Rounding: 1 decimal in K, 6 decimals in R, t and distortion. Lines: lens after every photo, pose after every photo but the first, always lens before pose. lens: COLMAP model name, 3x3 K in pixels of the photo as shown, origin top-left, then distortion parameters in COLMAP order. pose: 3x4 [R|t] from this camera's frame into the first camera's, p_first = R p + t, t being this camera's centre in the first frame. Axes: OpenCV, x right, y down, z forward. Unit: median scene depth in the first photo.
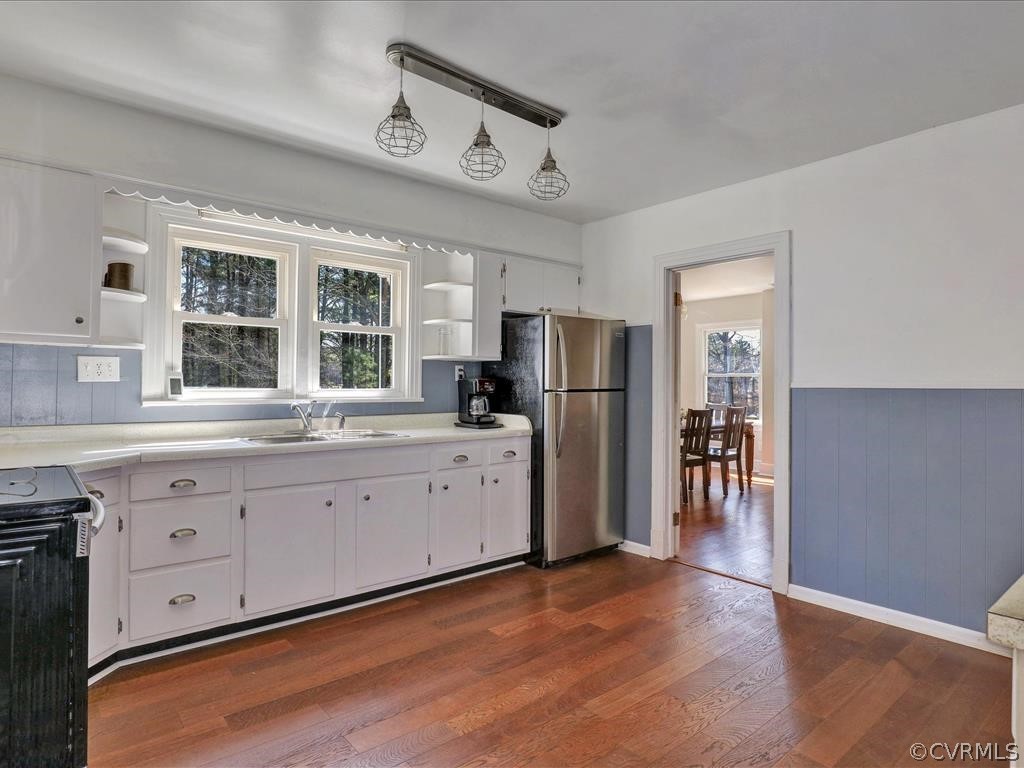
lens RADIAL K [[579.1, 0, 512.0], [0, 579.1, 384.0], [0, 0, 1]] dist [-0.001082, 0.000059]
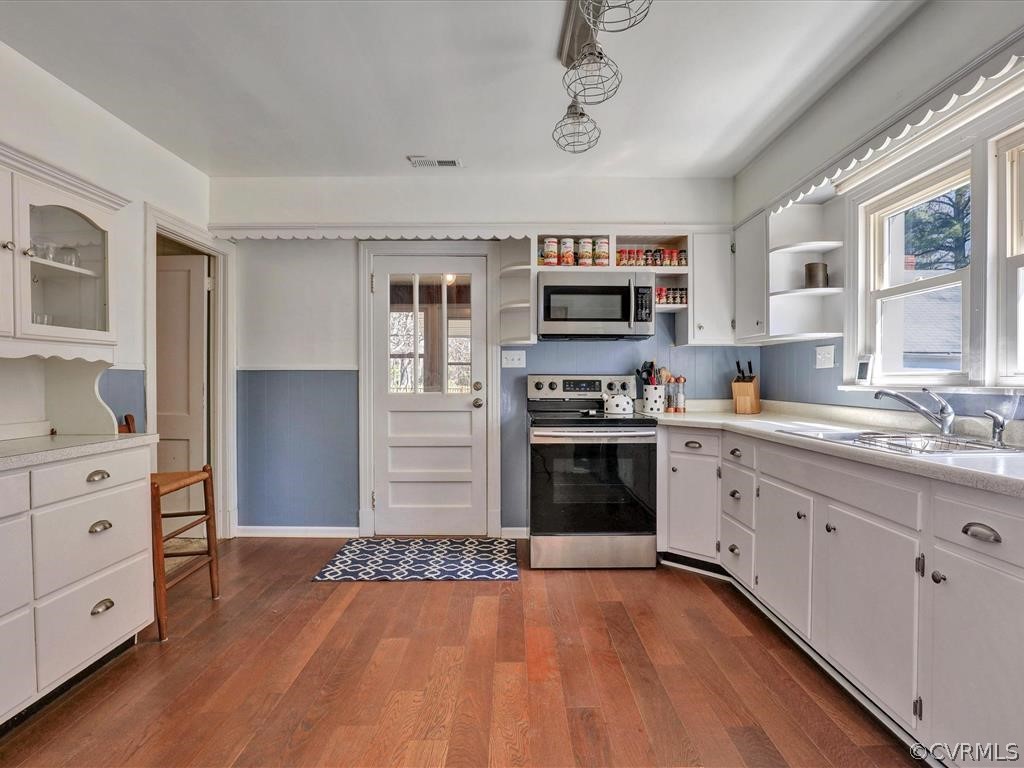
lens RADIAL K [[534.5, 0, 515.2], [0, 534.5, 388.7], [0, 0, 1]] dist [-0.024148, 0.002181]
pose [[-0.632801, 0.005238, -0.774297, 0.454905], [-0.003851, 0.999943, 0.009912, 0.027243], [0.774305, 0.009254, -0.632745, 1.093850]]
